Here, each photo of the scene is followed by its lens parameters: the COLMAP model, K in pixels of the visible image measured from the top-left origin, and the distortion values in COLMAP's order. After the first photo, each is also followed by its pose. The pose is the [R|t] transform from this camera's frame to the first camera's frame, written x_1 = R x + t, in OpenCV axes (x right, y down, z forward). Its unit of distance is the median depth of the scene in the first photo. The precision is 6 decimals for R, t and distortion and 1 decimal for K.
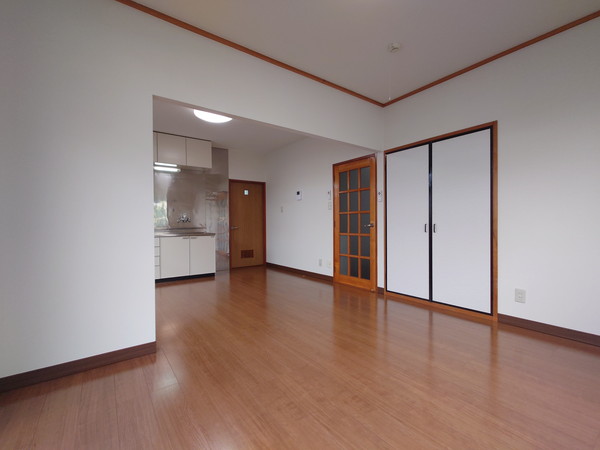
lens RADIAL K [[273.1, 0, 299.2], [0, 273.1, 224.3], [0, 0, 1]] dist [0.007806, 0.000829]
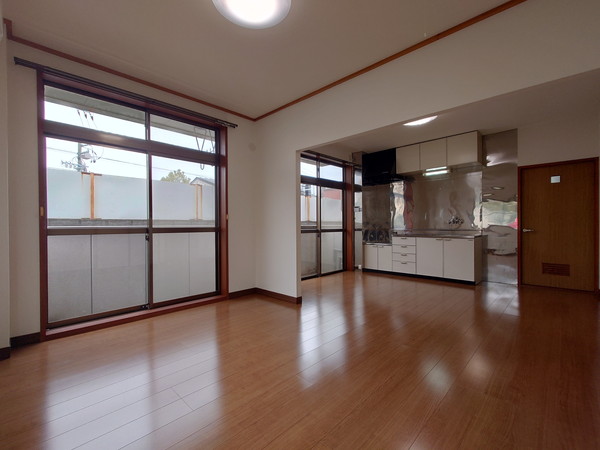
lens RADIAL K [[273.1, 0, 300.1], [0, 273.1, 224.2], [0, 0, 1]] dist [0.007806, 0.000829]
pose [[0.164699, 0.003734, -0.986337, 0.450406], [0.003697, 0.999983, 0.004403, -0.011203], [0.986337, -0.004372, 0.164683, 0.299111]]
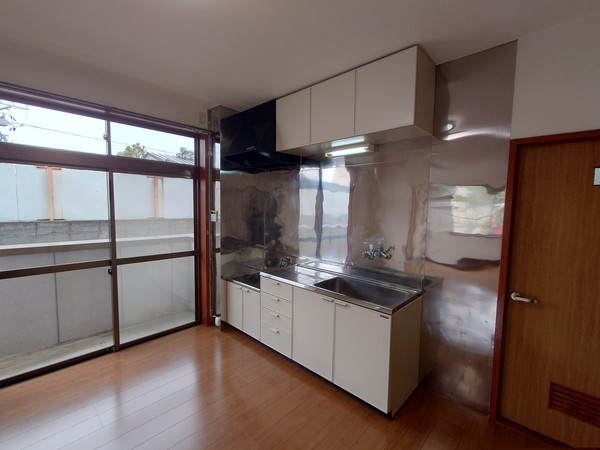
lens RADIAL K [[273.1, 0, 301.8], [0, 273.1, 224.6], [0, 0, 1]] dist [0.007806, 0.000829]
pose [[0.191585, 0.077057, -0.978446, 0.010059], [-0.021536, 0.997003, 0.074302, -0.098388], [0.981240, 0.006836, 0.192670, 0.790370]]
